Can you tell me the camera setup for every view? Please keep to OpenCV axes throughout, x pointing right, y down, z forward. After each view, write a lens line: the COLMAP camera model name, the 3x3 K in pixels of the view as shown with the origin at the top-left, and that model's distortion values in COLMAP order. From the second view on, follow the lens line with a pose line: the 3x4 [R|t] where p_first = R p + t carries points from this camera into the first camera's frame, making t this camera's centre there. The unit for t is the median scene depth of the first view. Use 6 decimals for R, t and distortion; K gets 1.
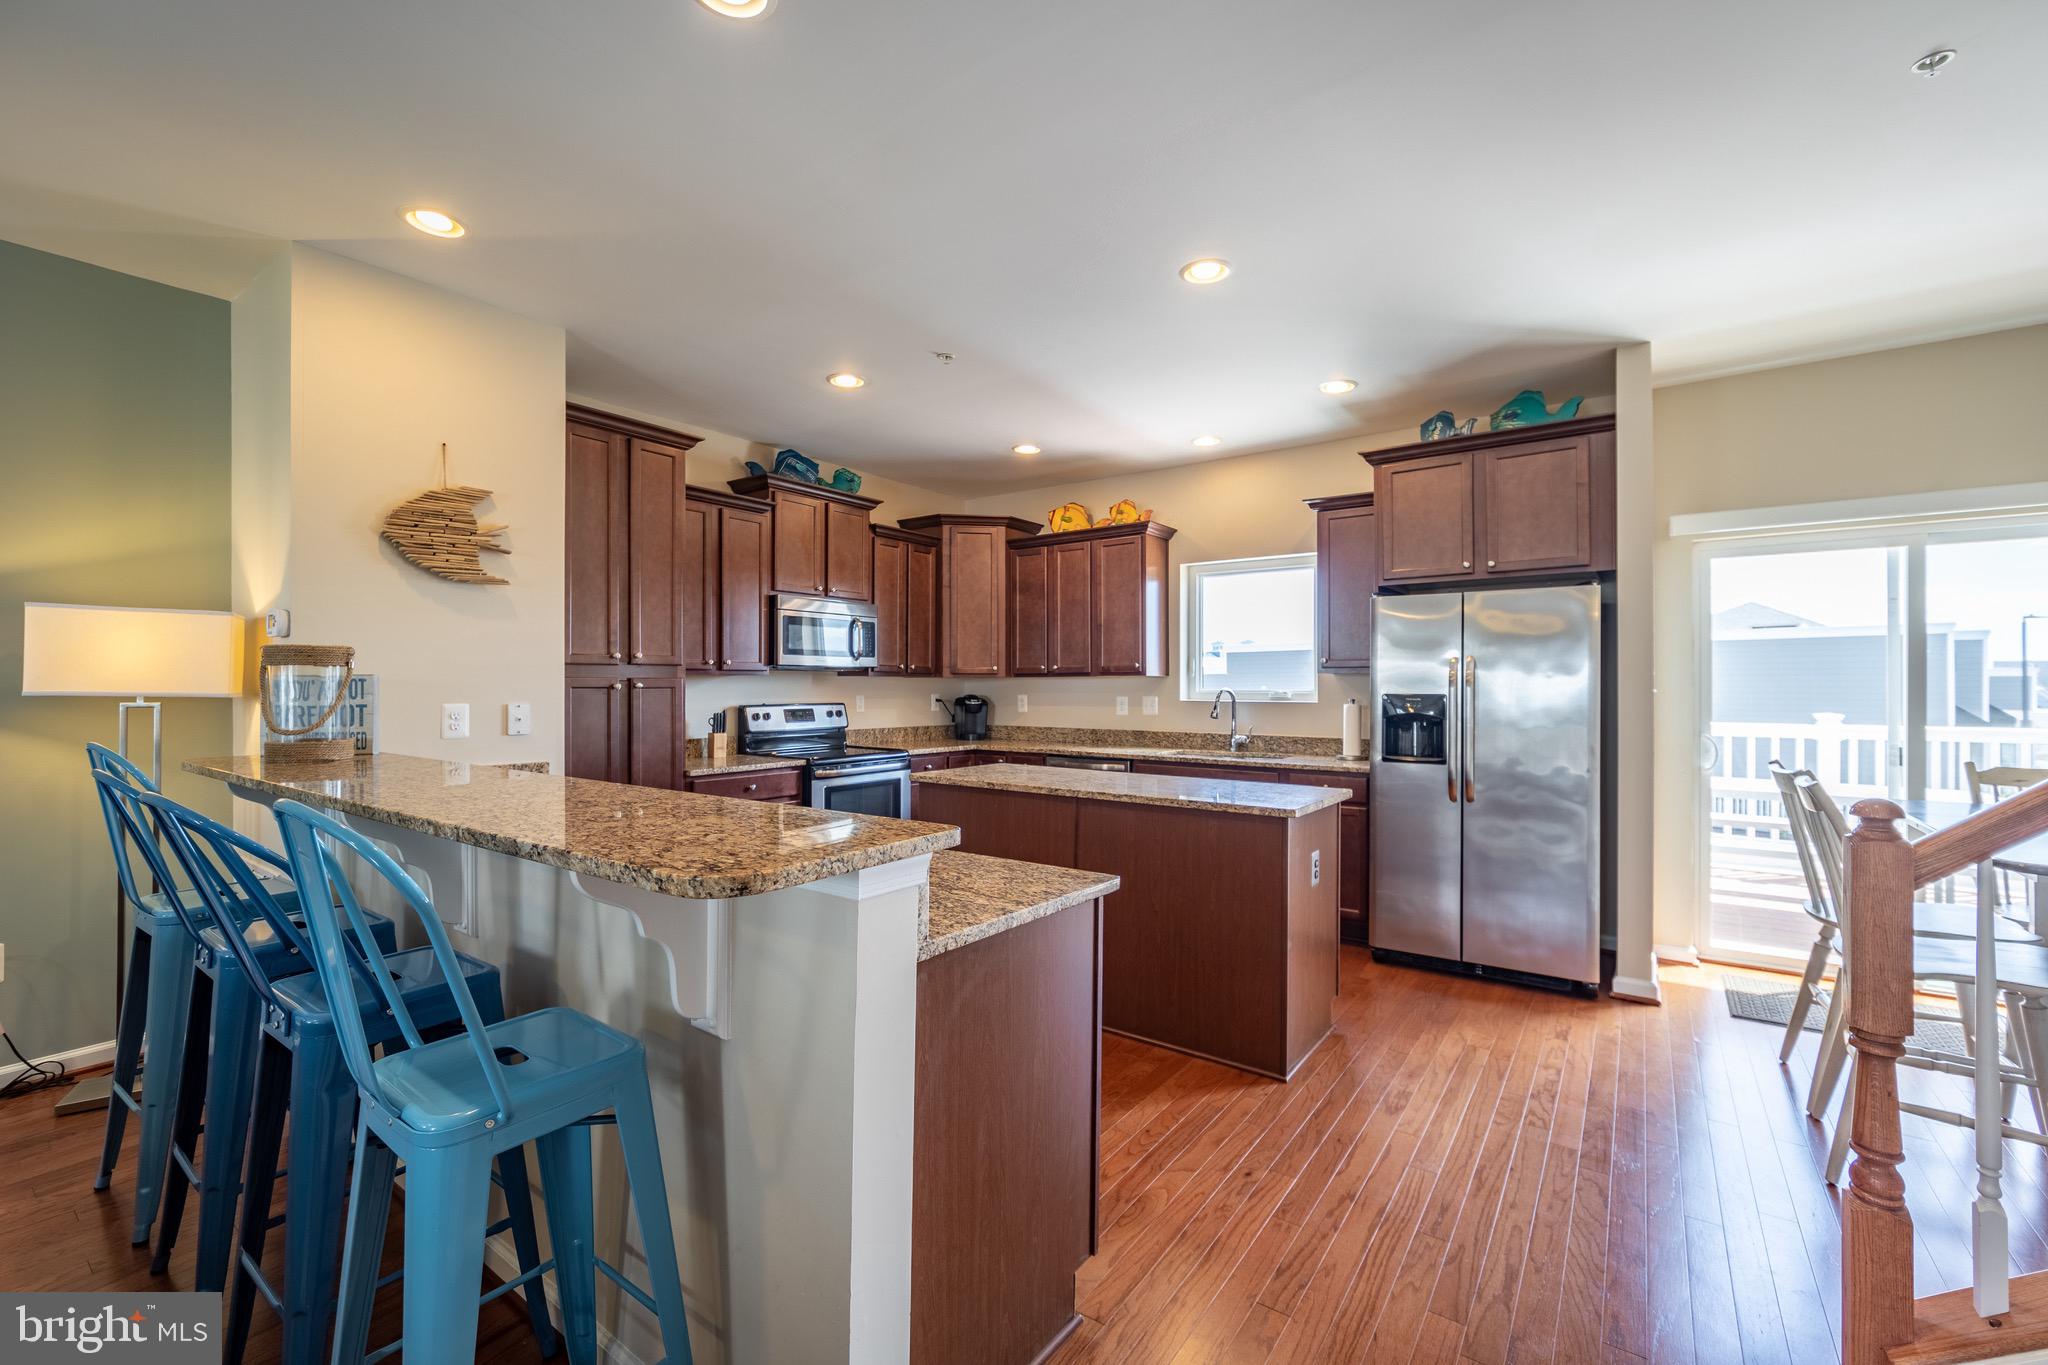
lens RADIAL K [[844.8, 0, 1031.8], [0, 844.8, 684.2], [0, 0, 1]] dist [-0.002830, 0.000025]
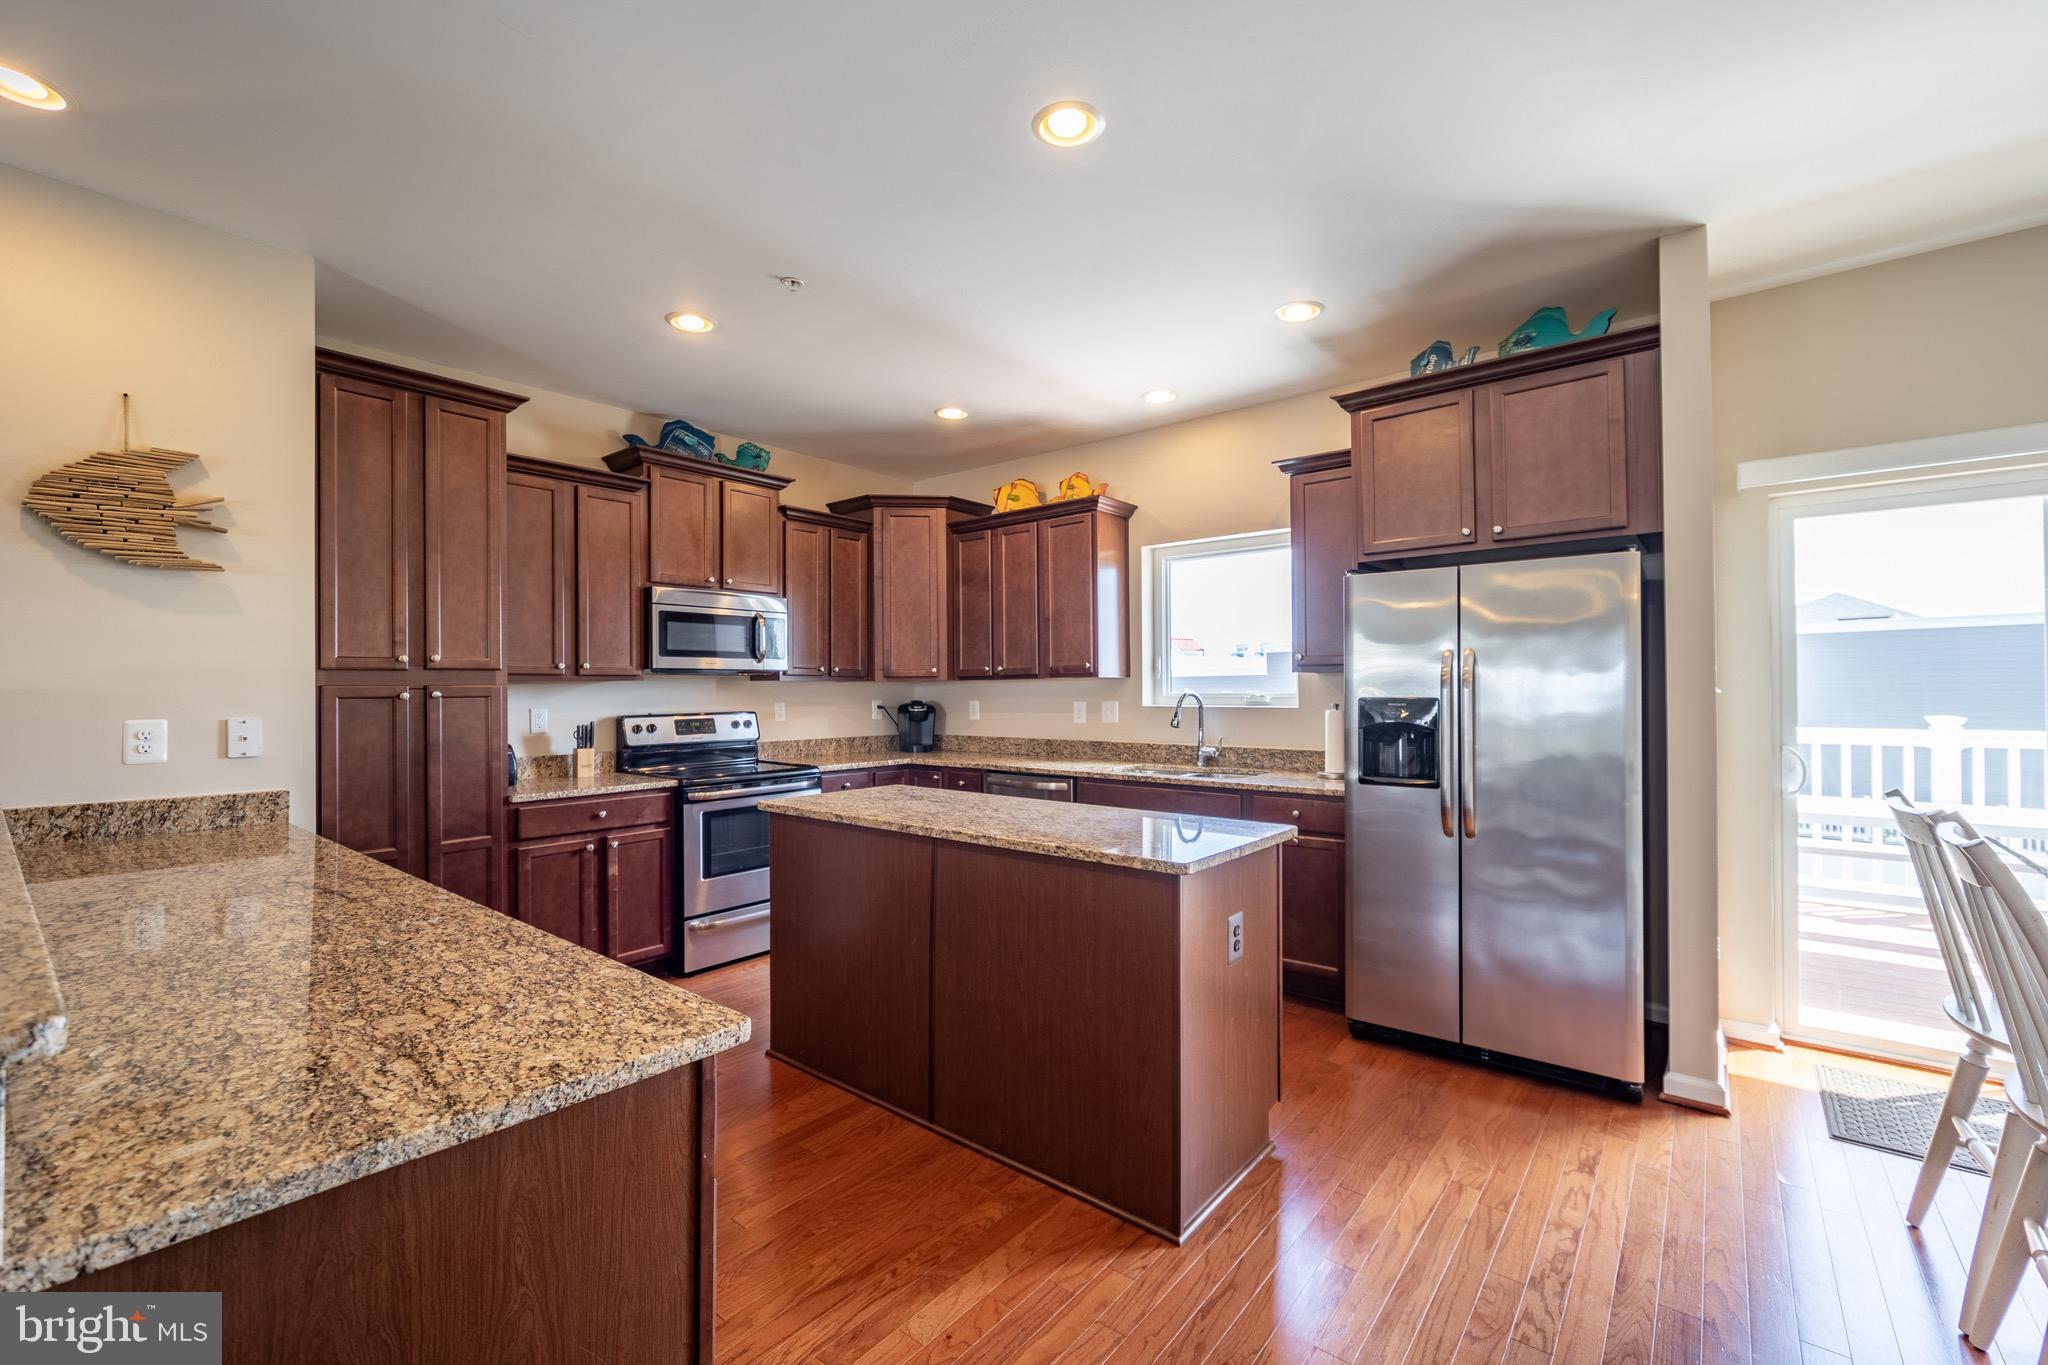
lens RADIAL K [[844.8, 0, 1032.7], [0, 844.8, 684.1], [0, 0, 1]] dist [-0.002830, 0.000025]
pose [[0.998395, -0.008275, -0.056032, 0.146985], [0.008073, 0.999960, -0.003834, -0.000721], [0.056061, 0.003375, 0.998422, 0.185363]]
